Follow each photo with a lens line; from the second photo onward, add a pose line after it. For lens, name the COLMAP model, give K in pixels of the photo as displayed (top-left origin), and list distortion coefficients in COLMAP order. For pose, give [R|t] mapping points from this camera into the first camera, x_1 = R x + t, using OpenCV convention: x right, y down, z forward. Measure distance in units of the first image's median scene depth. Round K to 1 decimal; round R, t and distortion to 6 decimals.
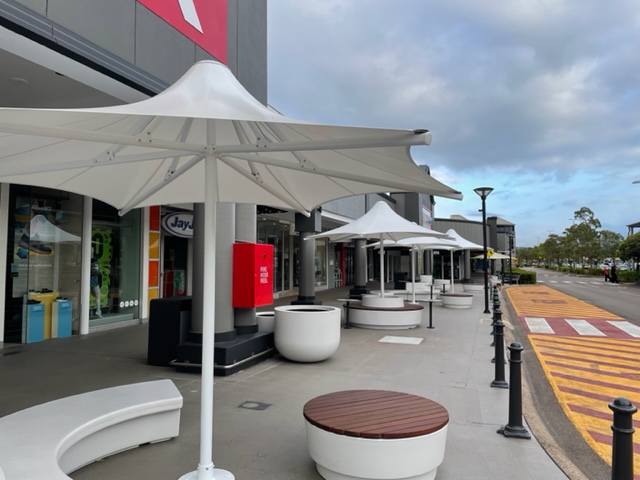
lens RADIAL K [[478.2, 0, 321.4], [0, 478.2, 236.1], [0, 0, 1]] dist [0.001452, -0.000506]
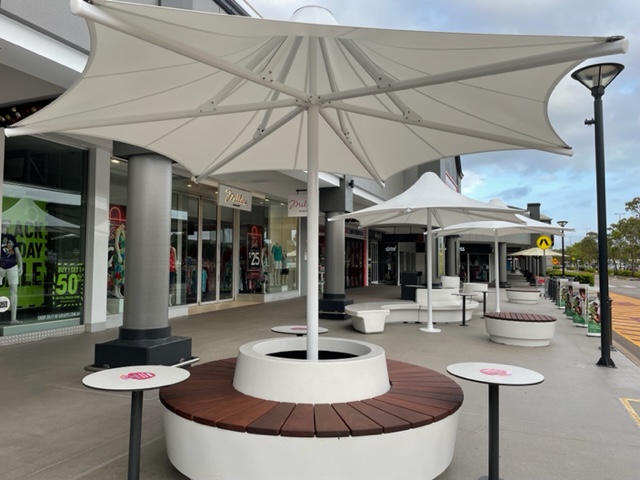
lens RADIAL K [[478.2, 0, 321.4], [0, 478.2, 236.1], [0, 0, 1]] dist [0.001452, -0.000506]
pose [[0.999308, 0.004821, -0.036874, 0.072338], [-0.004936, 0.999983, -0.003028, 0.031850], [0.036859, 0.003208, 0.999315, 0.367157]]
